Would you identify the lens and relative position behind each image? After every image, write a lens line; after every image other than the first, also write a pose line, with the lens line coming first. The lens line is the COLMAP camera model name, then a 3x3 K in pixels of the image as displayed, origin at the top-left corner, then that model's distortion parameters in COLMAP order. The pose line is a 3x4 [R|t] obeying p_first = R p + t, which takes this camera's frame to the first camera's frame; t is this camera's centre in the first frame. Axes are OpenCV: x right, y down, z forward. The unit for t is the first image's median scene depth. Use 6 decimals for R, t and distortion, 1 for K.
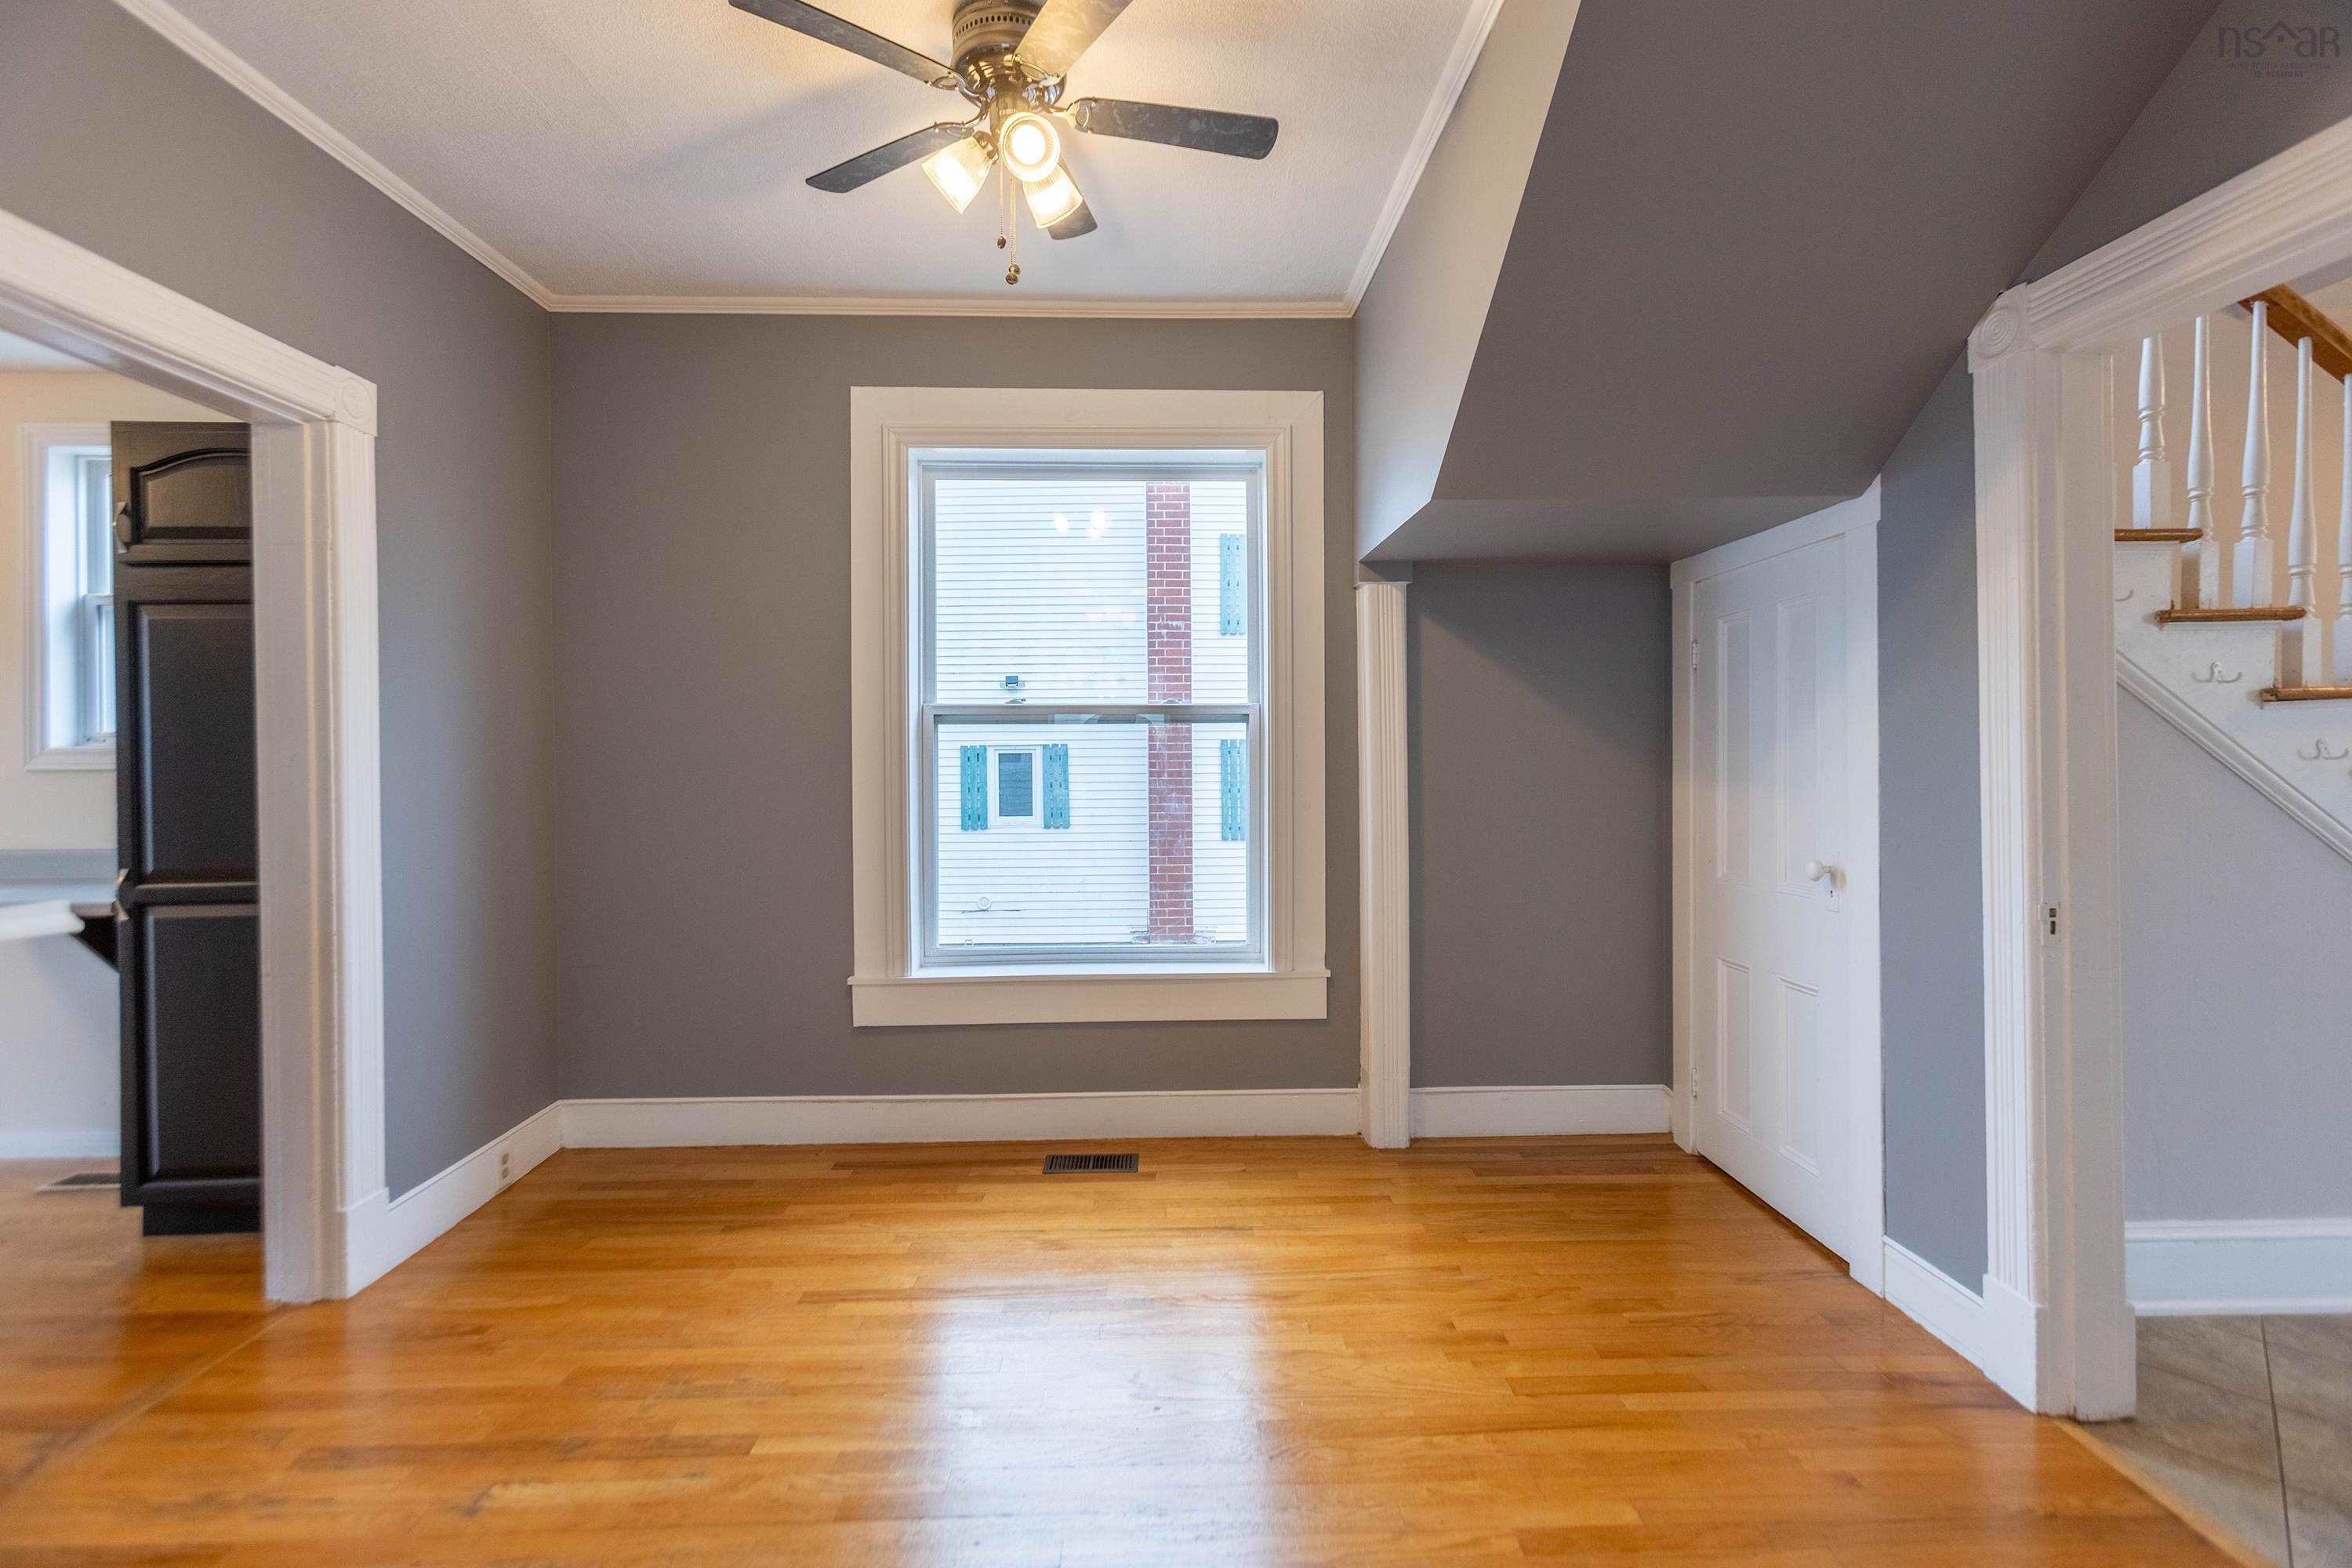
lens RADIAL K [[1047.0, 0, 1188.9], [0, 1047.0, 769.3], [0, 0, 1]] dist [-0.020980, 0.020858]
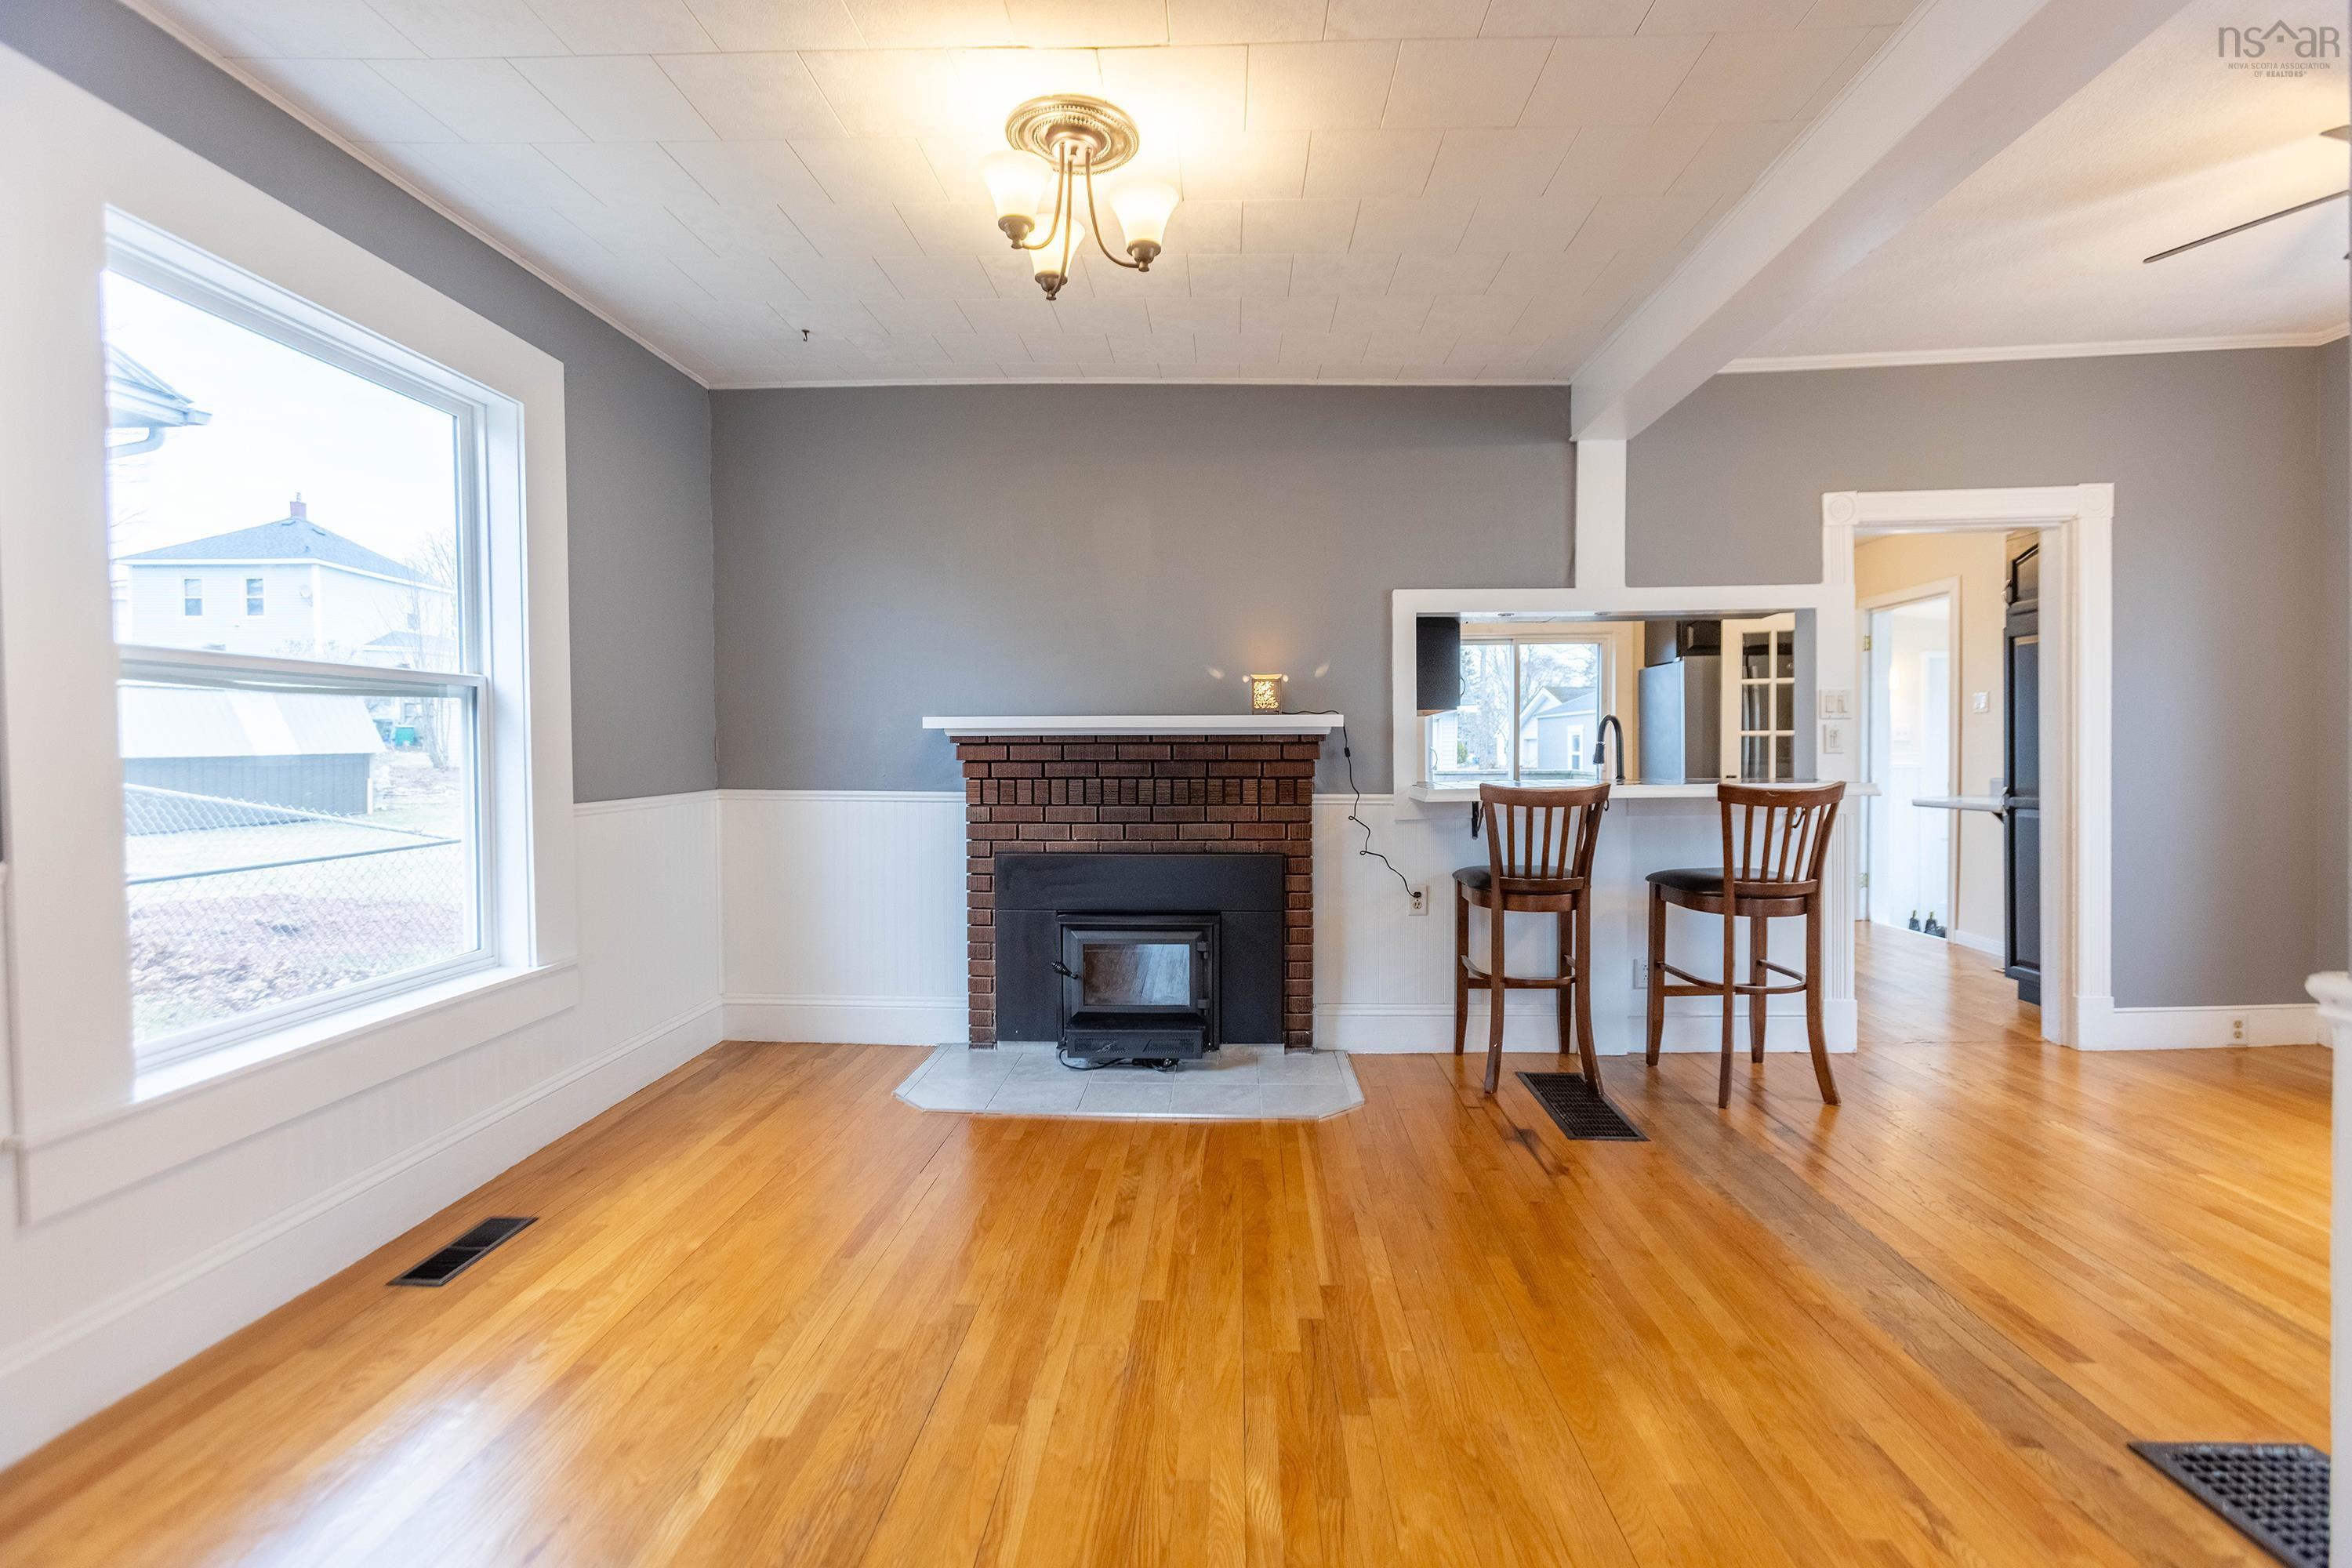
lens RADIAL K [[1047.0, 0, 1188.9], [0, 1047.0, 769.3], [0, 0, 1]] dist [-0.020980, 0.020858]
pose [[-0.074594, 0.030990, -0.996732, 0.755997], [0.003957, 0.999518, 0.030780, 0.005239], [0.997206, -0.001648, -0.074681, -0.225419]]
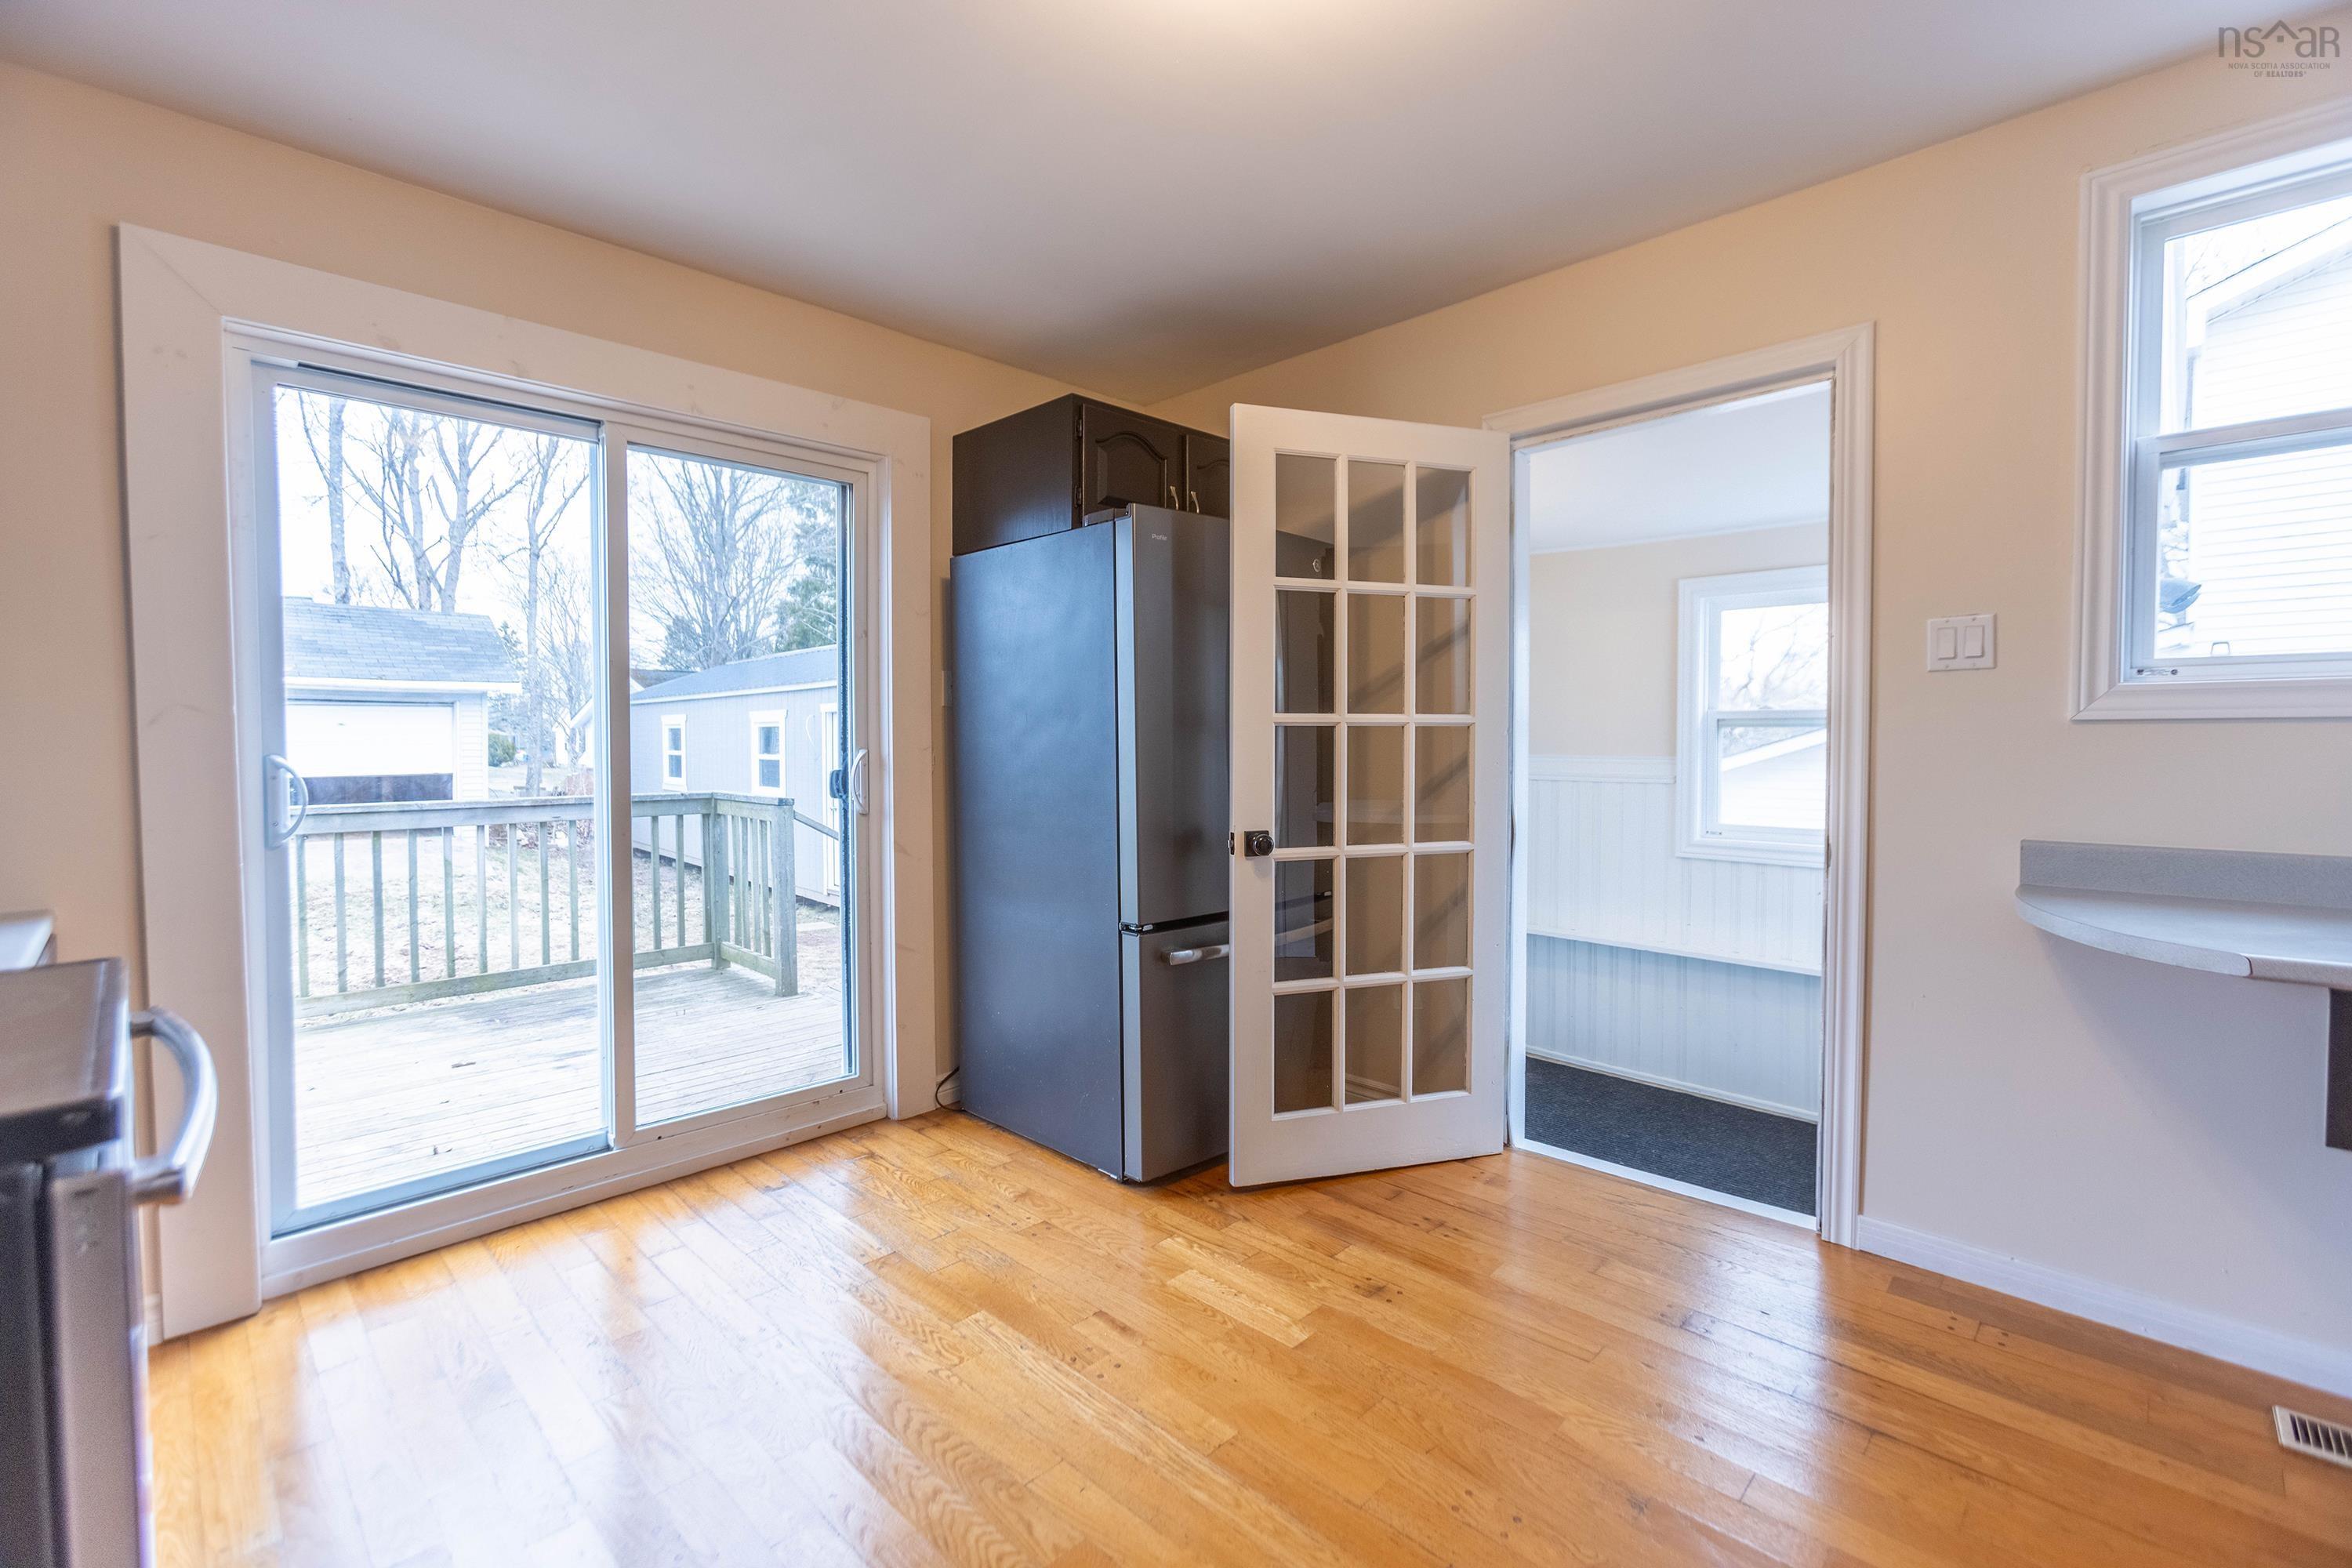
lens RADIAL K [[1047.0, 0, 1188.9], [0, 1047.0, 769.3], [0, 0, 1]] dist [-0.020980, 0.020858]
pose [[0.693490, 0.030821, -0.719807, -1.082994], [-0.004568, 0.999253, 0.038387, 0.010794], [0.720452, -0.023333, 0.693112, 0.161039]]
